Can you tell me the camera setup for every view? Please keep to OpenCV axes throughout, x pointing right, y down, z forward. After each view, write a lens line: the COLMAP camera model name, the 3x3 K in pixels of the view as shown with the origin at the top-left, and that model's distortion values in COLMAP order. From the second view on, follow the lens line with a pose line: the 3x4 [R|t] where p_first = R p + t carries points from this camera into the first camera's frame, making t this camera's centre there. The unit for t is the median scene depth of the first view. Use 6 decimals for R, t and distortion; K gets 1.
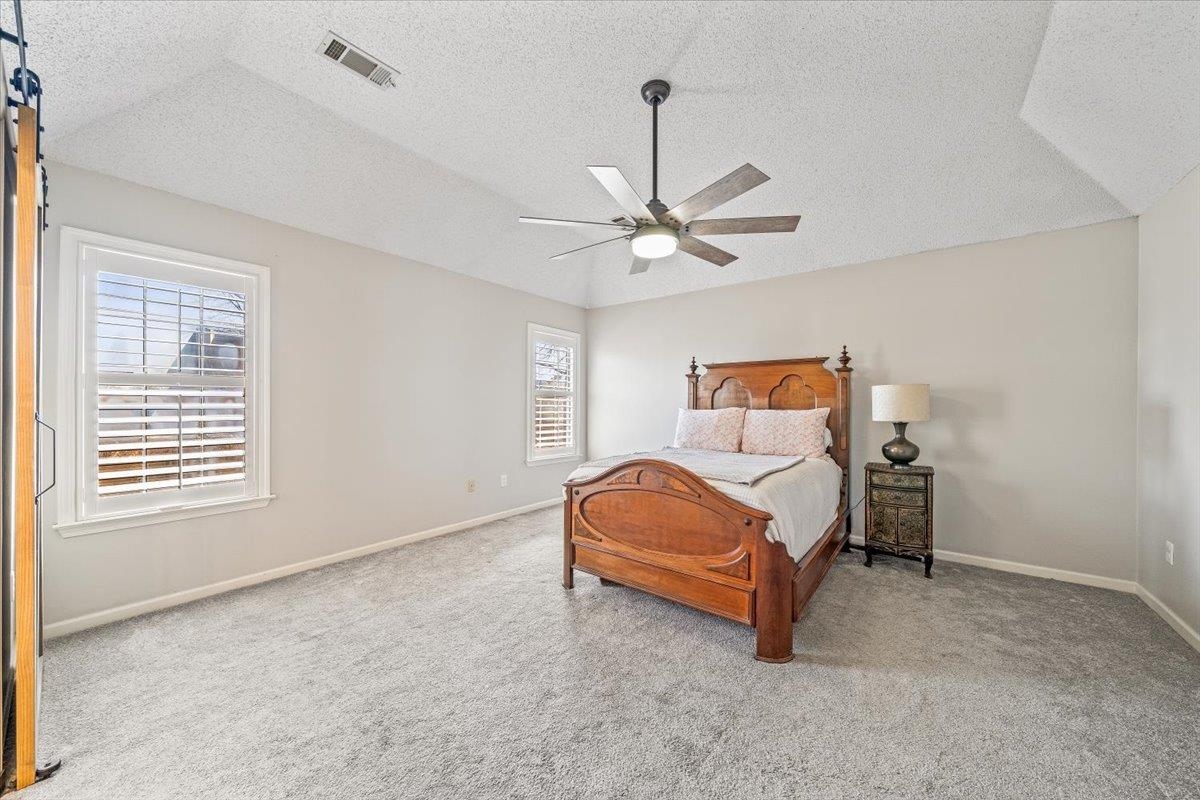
lens RADIAL K [[425.0, 0, 598.2], [0, 425.0, 404.8], [0, 0, 1]] dist [-0.010236, -0.000060]
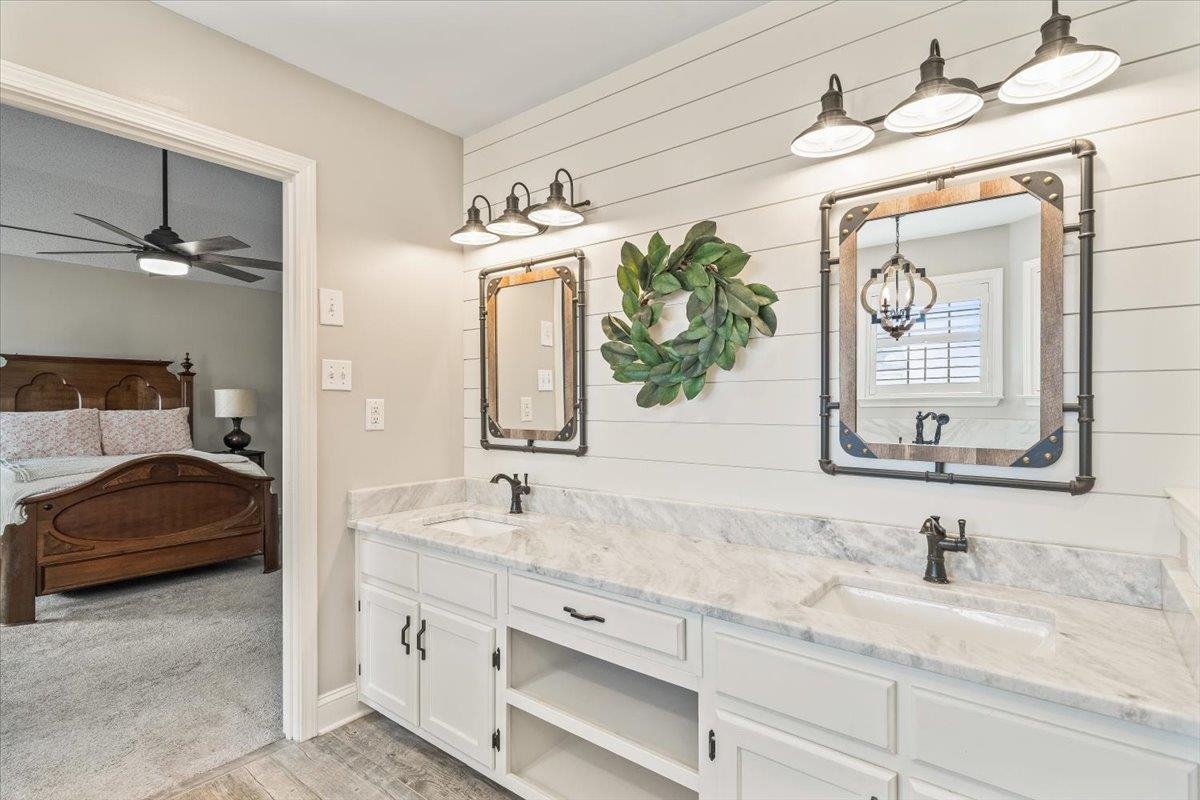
lens RADIAL K [[582.8, 0, 600.0], [0, 582.8, 400.0], [0, 0, 1]] dist [0.000123, 0.000007]
pose [[0.003995, -0.003314, 0.999987, -1.063298], [0.000349, 0.999994, 0.003313, -0.018477], [-0.999992, 0.000335, 0.003996, -0.131253]]
